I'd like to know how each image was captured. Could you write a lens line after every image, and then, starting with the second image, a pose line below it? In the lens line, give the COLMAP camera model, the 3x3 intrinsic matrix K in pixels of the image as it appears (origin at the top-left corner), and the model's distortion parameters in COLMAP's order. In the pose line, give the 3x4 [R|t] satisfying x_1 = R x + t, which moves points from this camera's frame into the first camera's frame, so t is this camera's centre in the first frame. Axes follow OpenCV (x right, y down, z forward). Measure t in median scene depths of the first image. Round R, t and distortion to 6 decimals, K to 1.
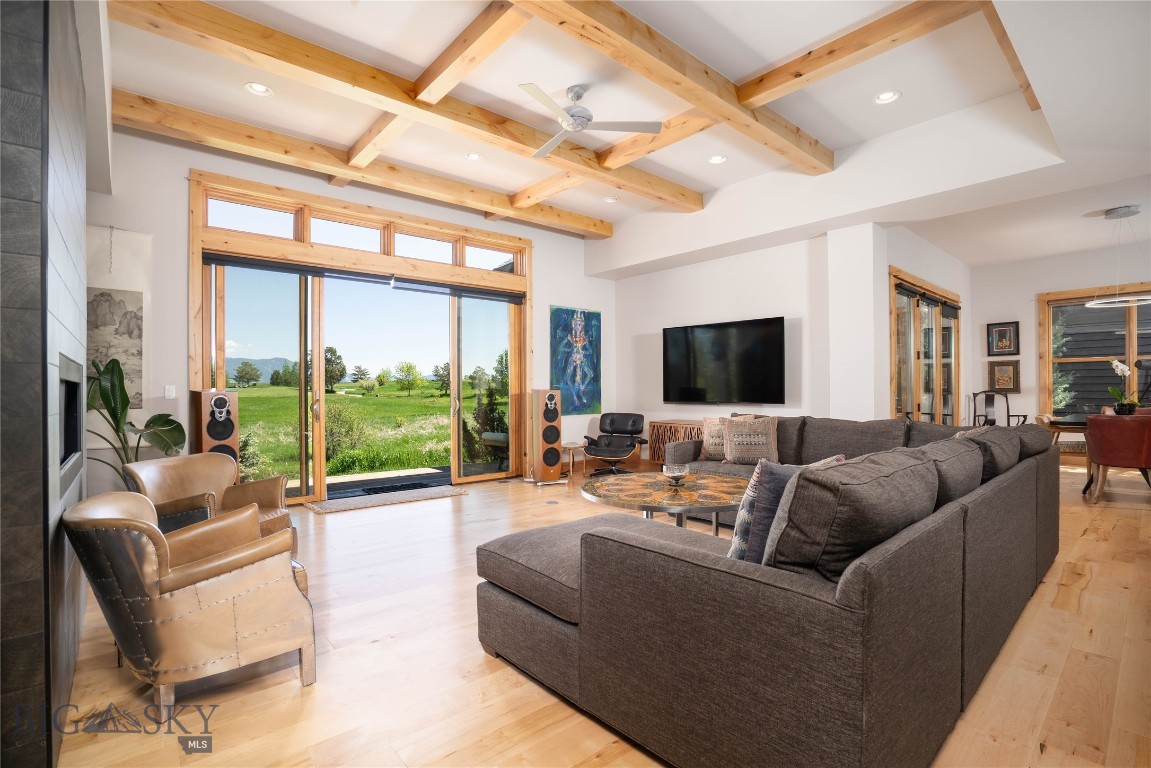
lens RADIAL K [[530.8, 0, 574.4], [0, 530.8, 390.7], [0, 0, 1]] dist [-0.051232, 0.000511]
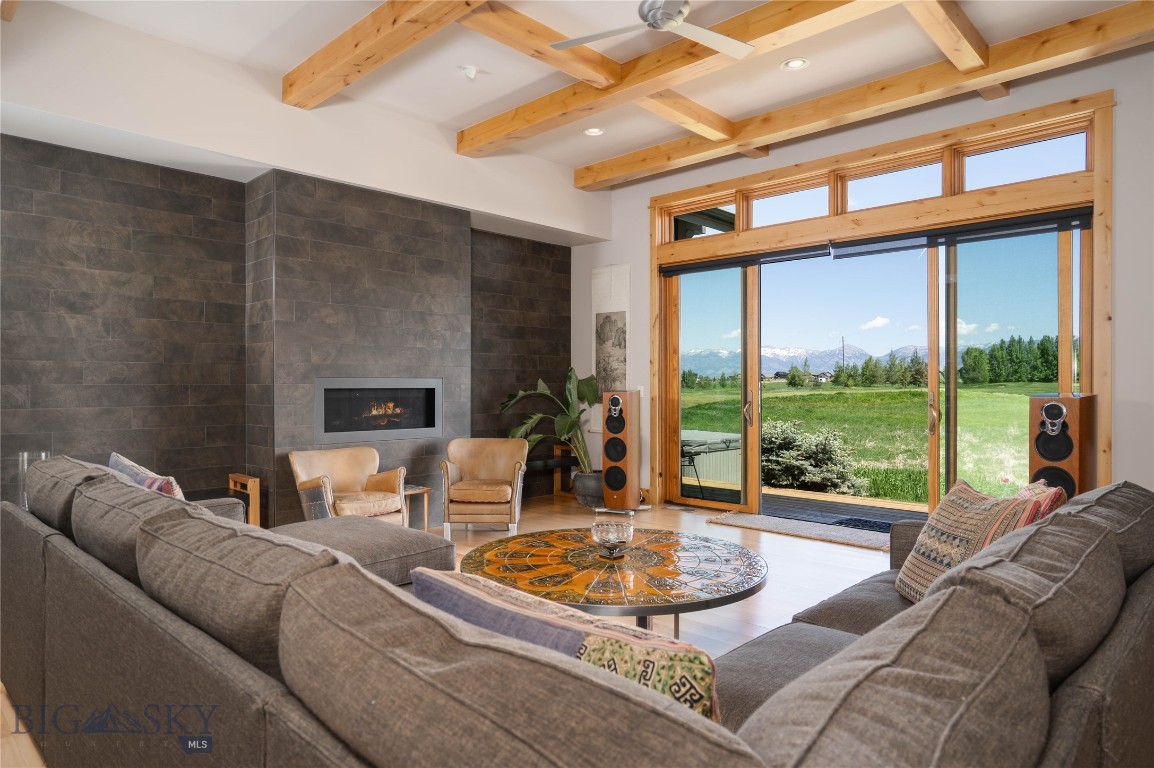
lens RADIAL K [[687.3, 0, 577.0], [0, 687.3, 384.0], [0, 0, 1]] dist [0.008579, 0.004008]
pose [[0.102297, -0.002132, -0.994752, 0.607581], [-0.008435, 0.999960, -0.003011, -0.006469], [0.994718, 0.008699, 0.102275, 0.530035]]
